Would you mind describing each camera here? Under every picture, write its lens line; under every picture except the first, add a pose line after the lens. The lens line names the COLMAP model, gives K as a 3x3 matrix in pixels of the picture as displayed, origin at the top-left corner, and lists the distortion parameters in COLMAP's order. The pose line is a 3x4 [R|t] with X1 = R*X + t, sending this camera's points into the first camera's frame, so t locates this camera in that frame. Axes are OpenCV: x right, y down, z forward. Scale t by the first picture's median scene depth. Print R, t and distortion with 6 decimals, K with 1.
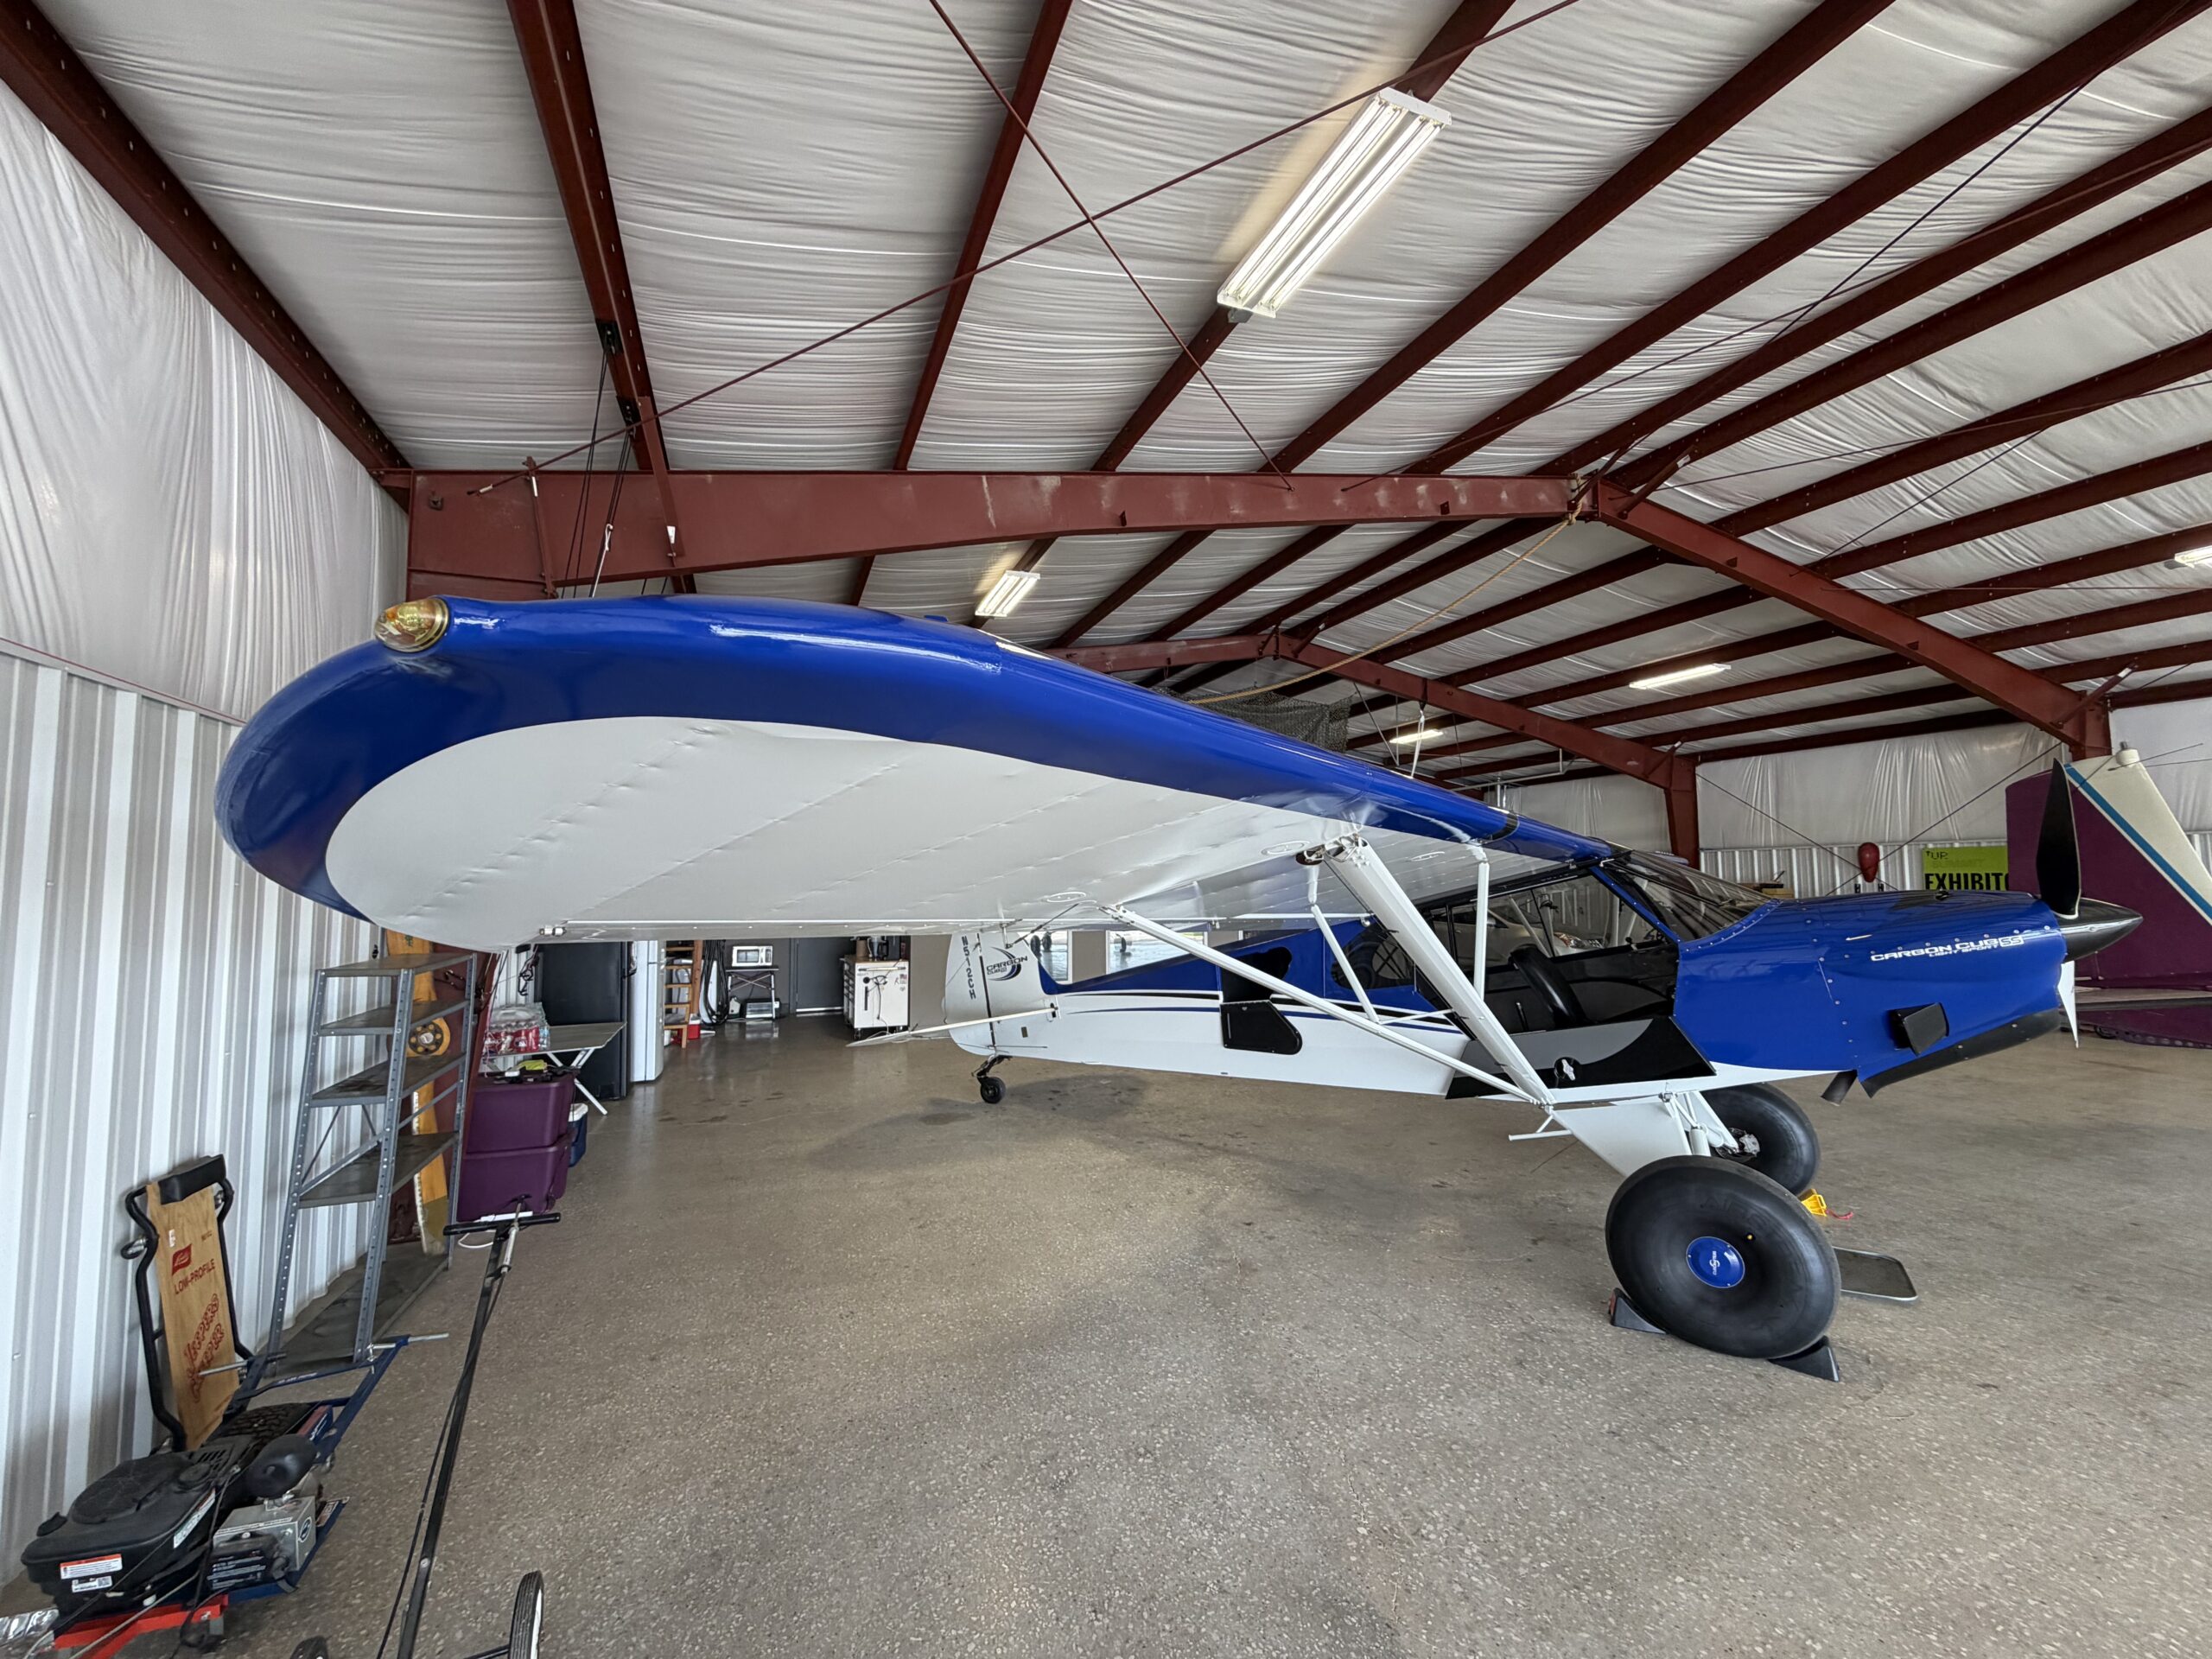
lens RADIAL K [[878.8, 0, 1099.8], [0, 878.8, 823.3], [0, 0, 1]] dist [-0.000928, 0.000206]
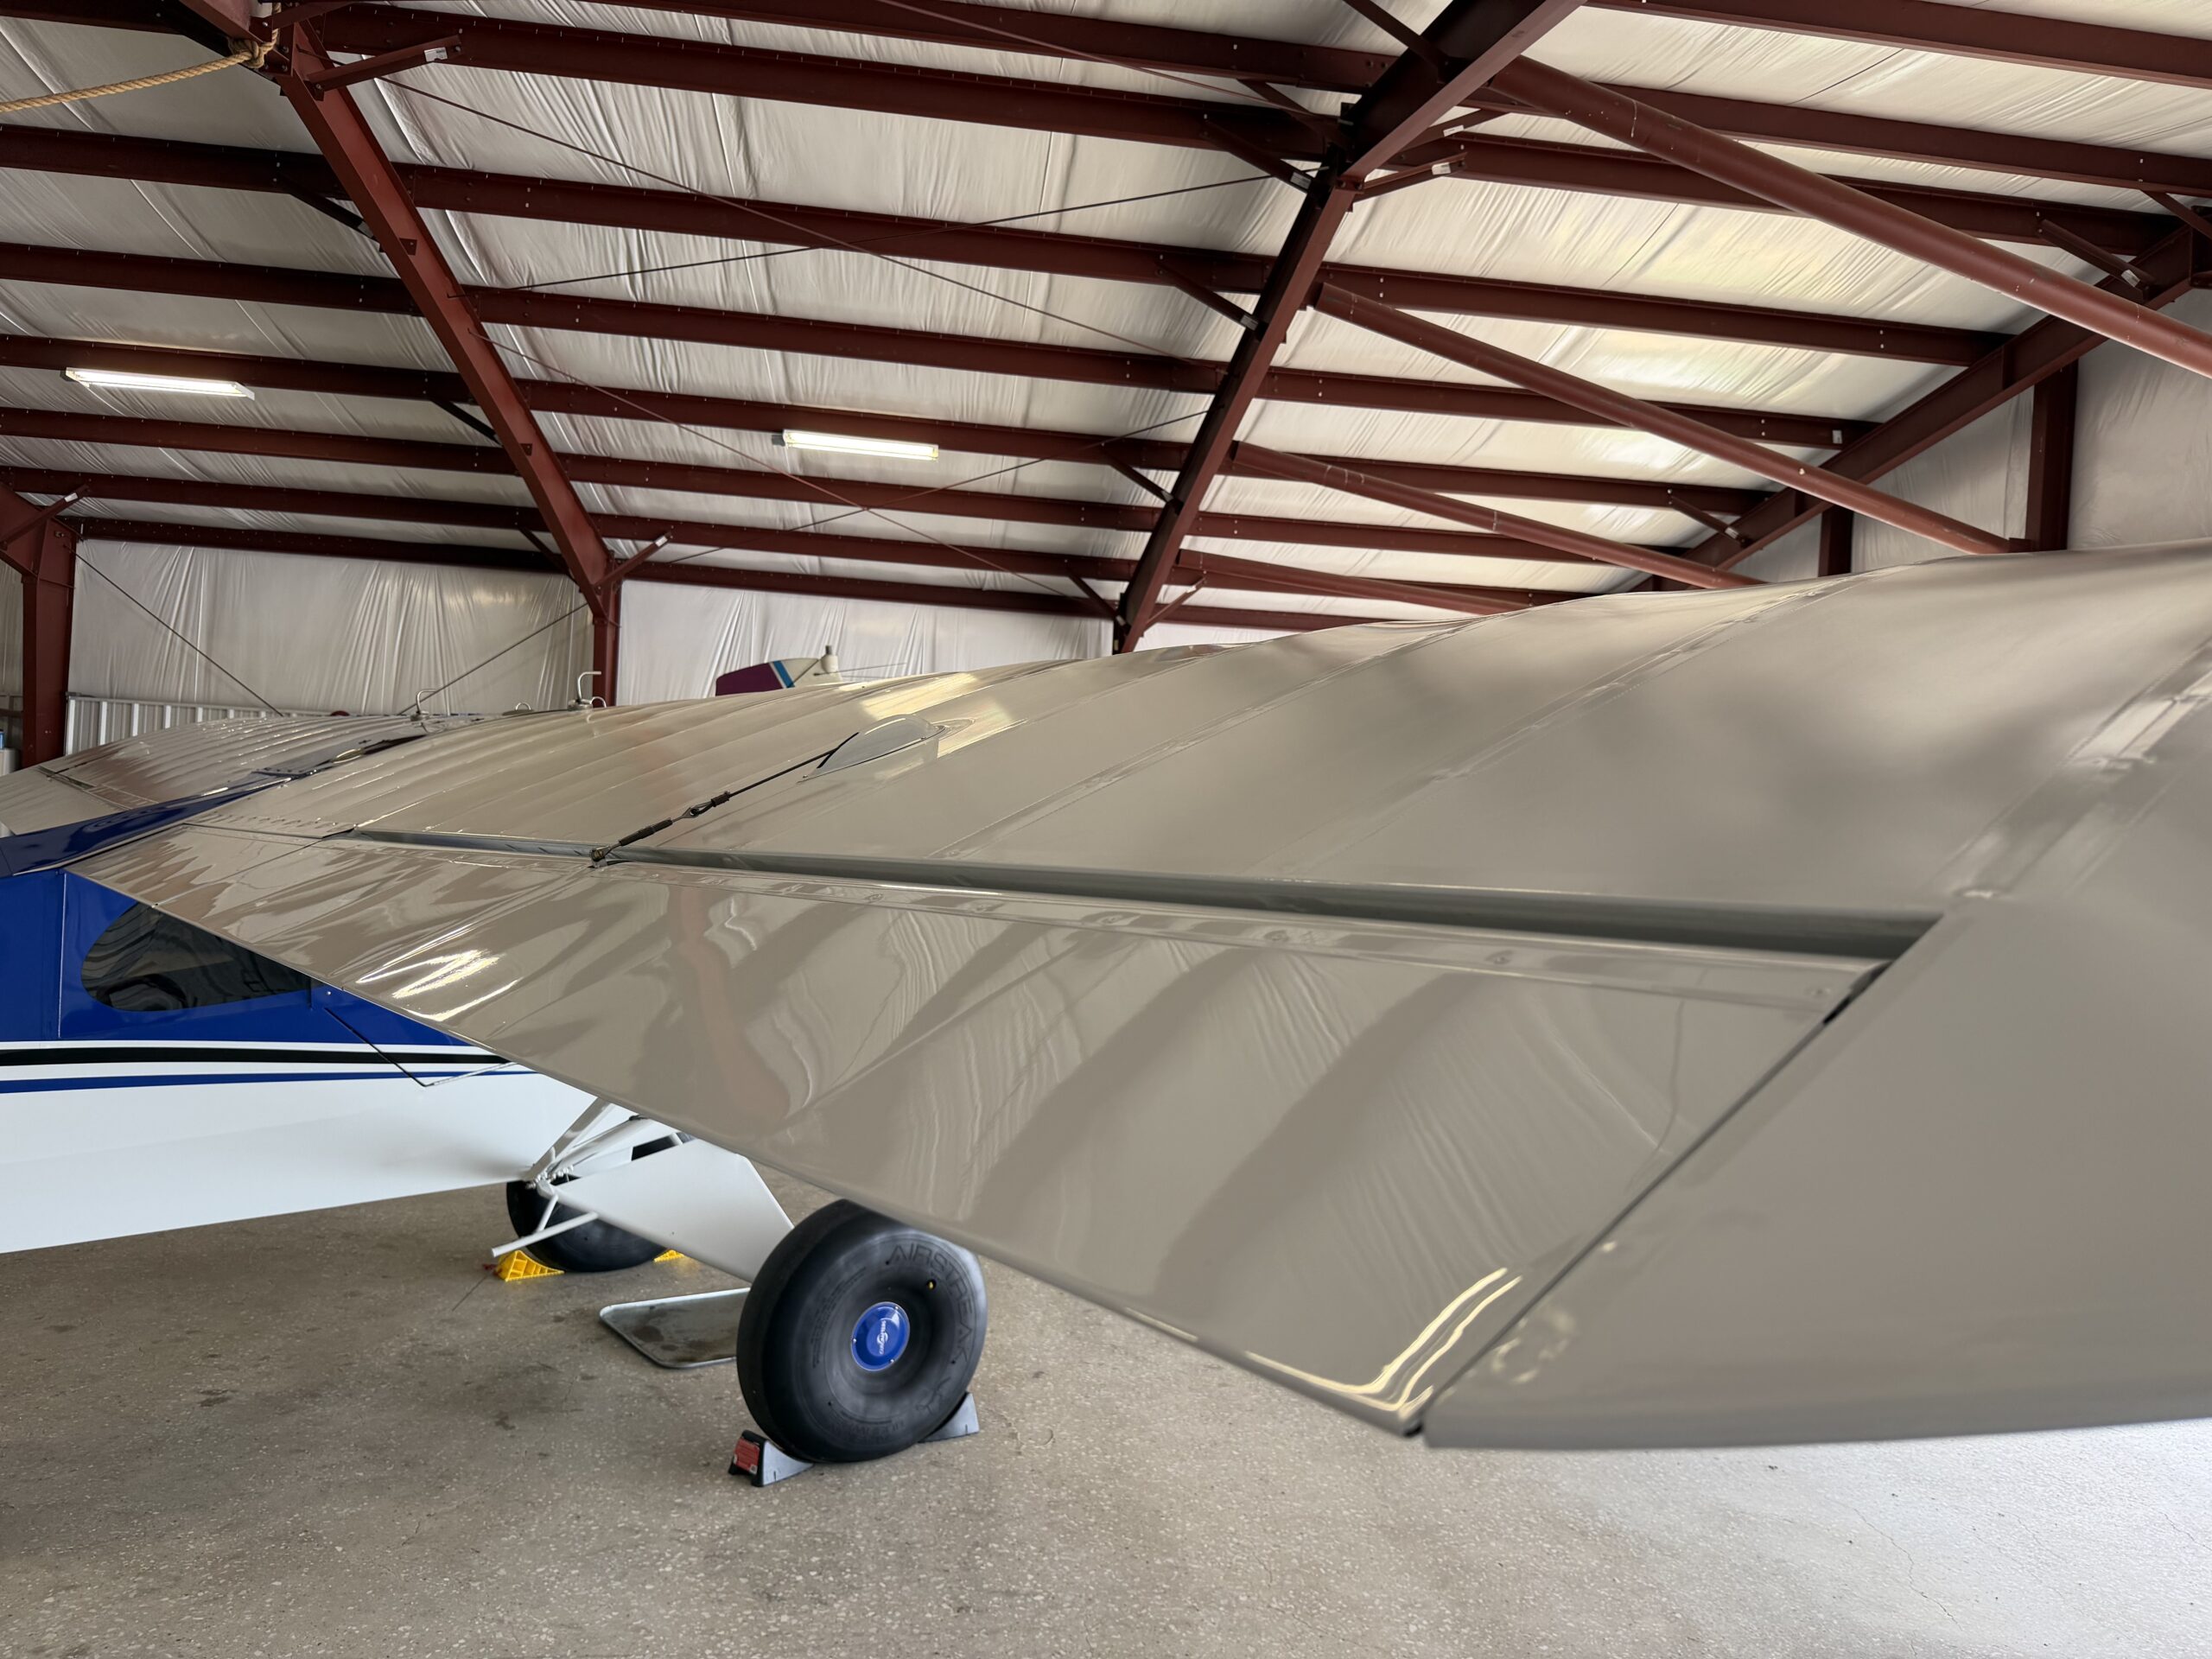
lens RADIAL K [[1559.9, 0, 1111.6], [0, 1559.9, 829.2], [0, 0, 1]] dist [0.036357, -0.051736]
pose [[0.245742, 0.010066, 0.969283, -0.324972], [-0.129386, 0.991339, 0.022508, 0.021275], [-0.960661, -0.130942, 0.244916, 0.360509]]
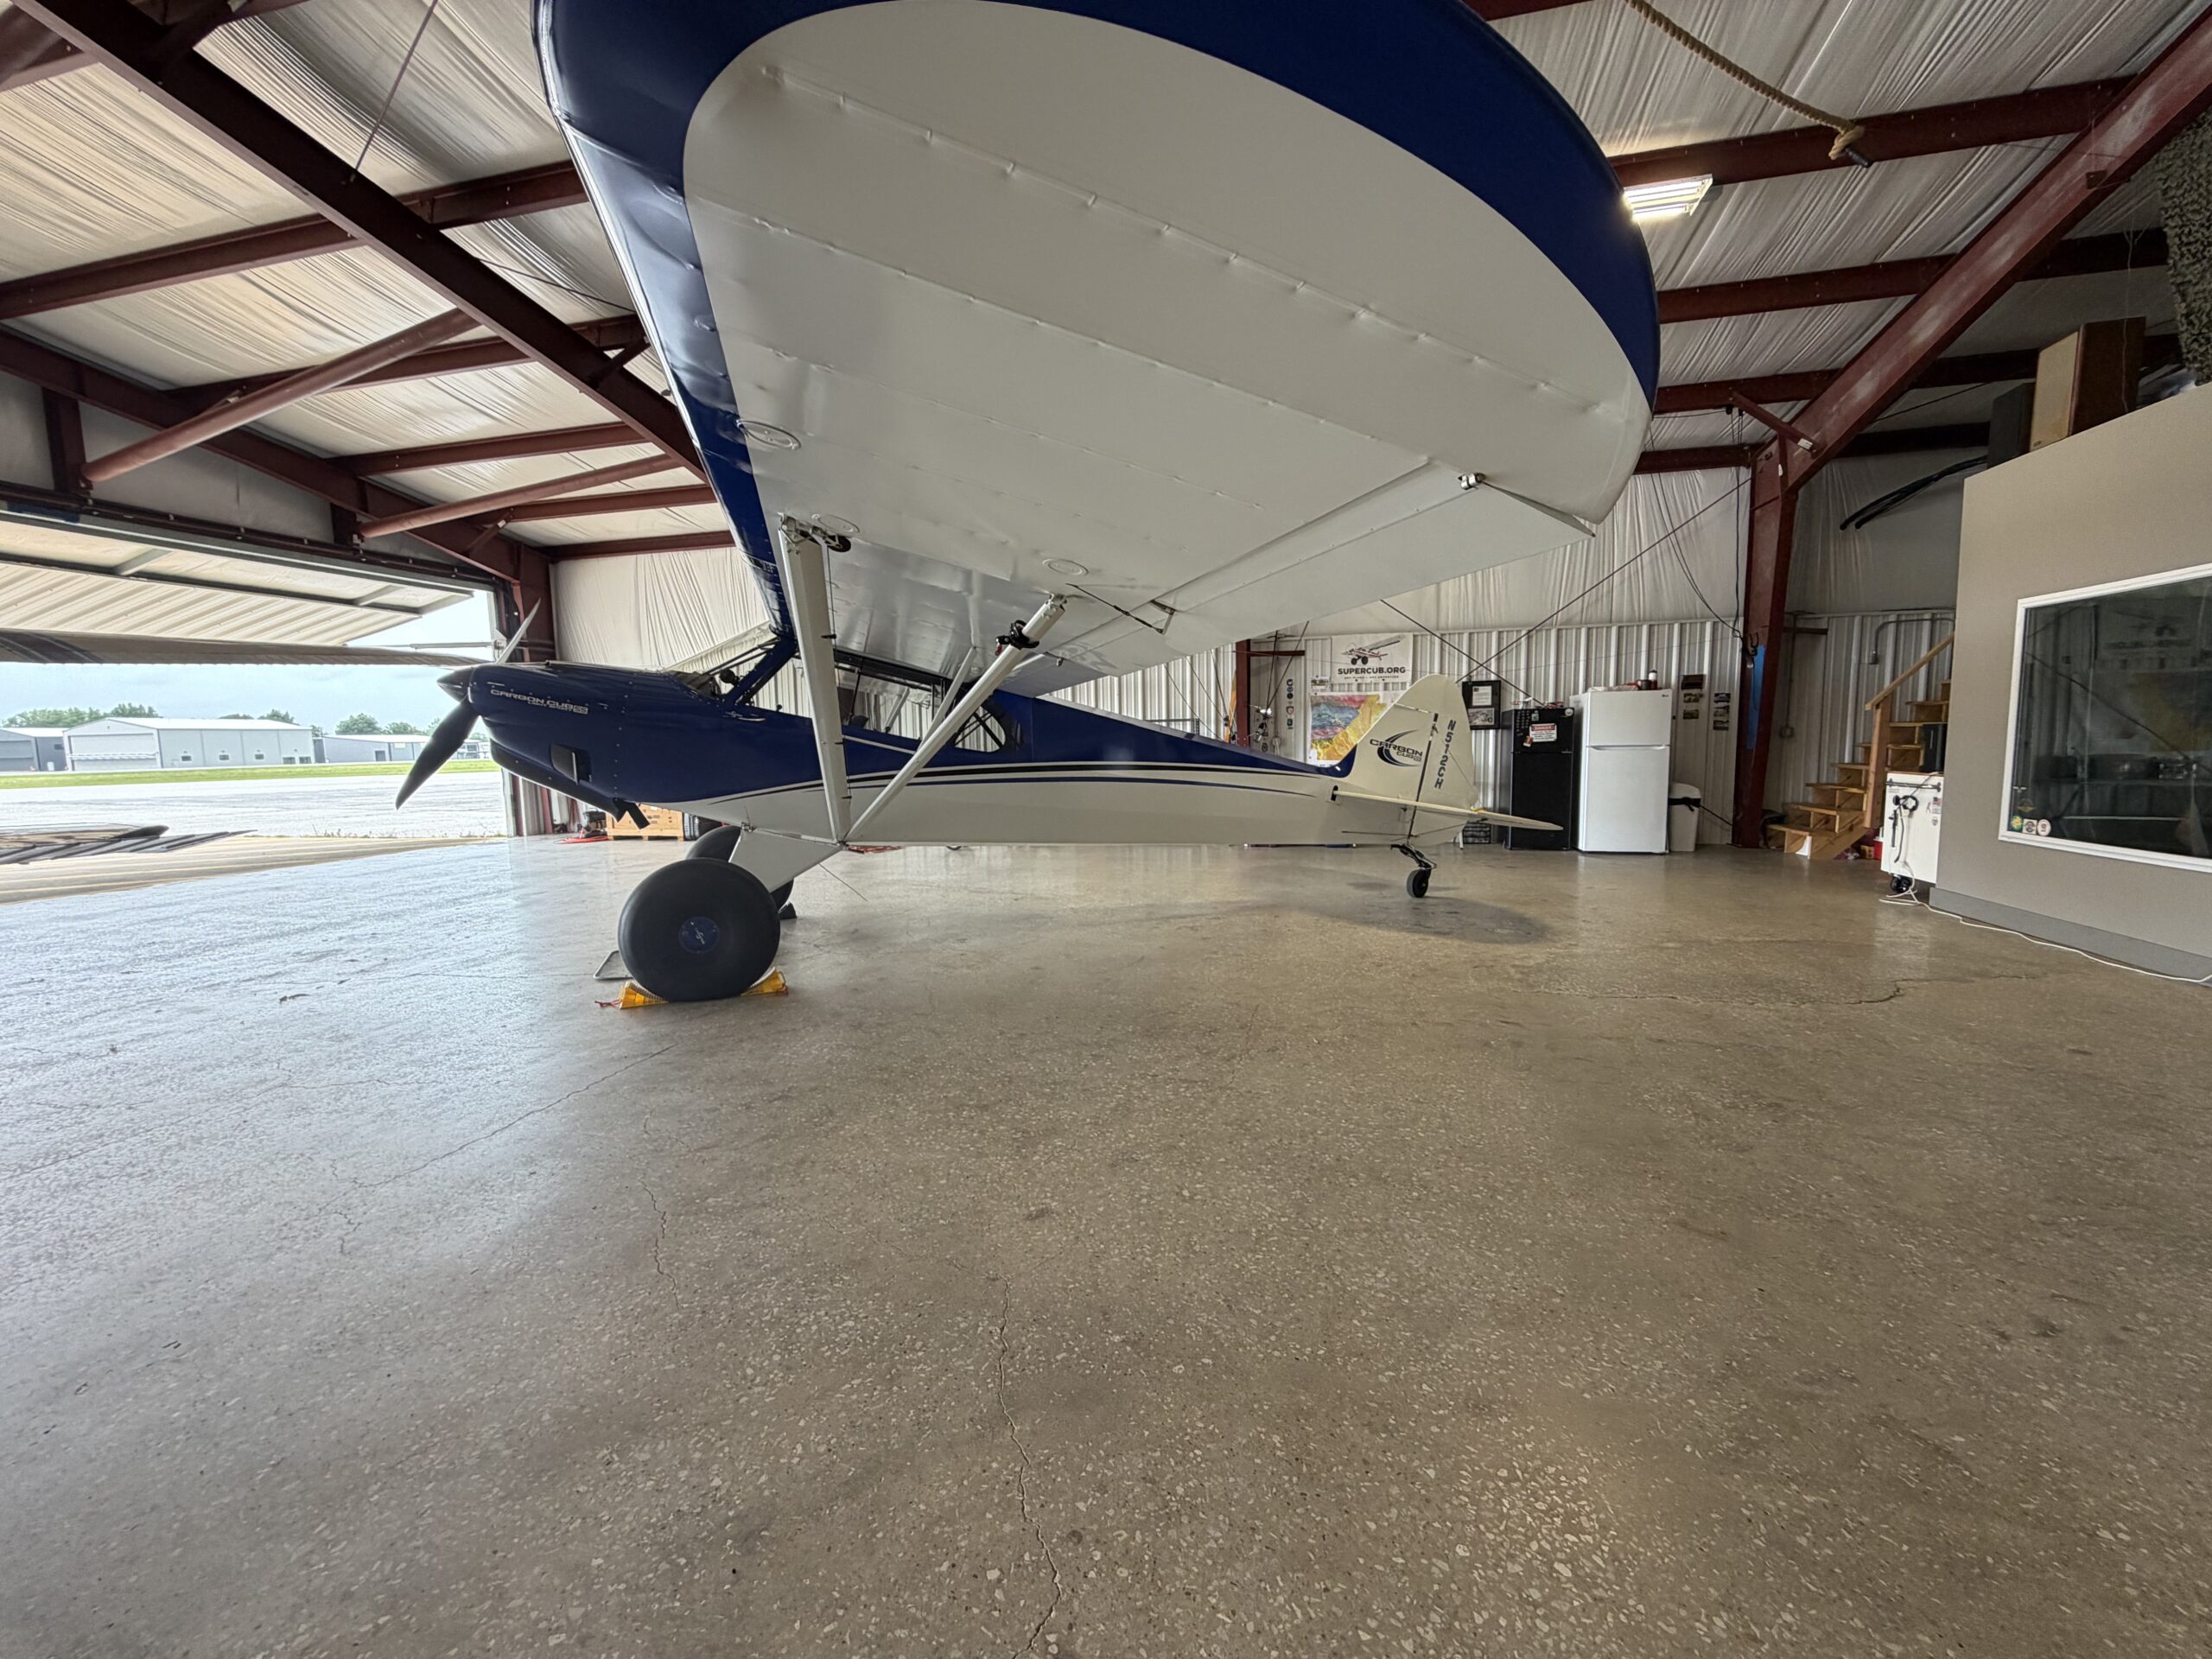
lens RADIAL K [[878.8, 0, 1100.5], [0, 878.8, 826.9], [0, 0, 1]] dist [-0.000928, 0.000206]
pose [[-0.575863, 0.096802, -0.811795, 1.147067], [0.079177, 0.994901, 0.062470, 0.220242], [0.813703, -0.028302, -0.580591, 1.764185]]
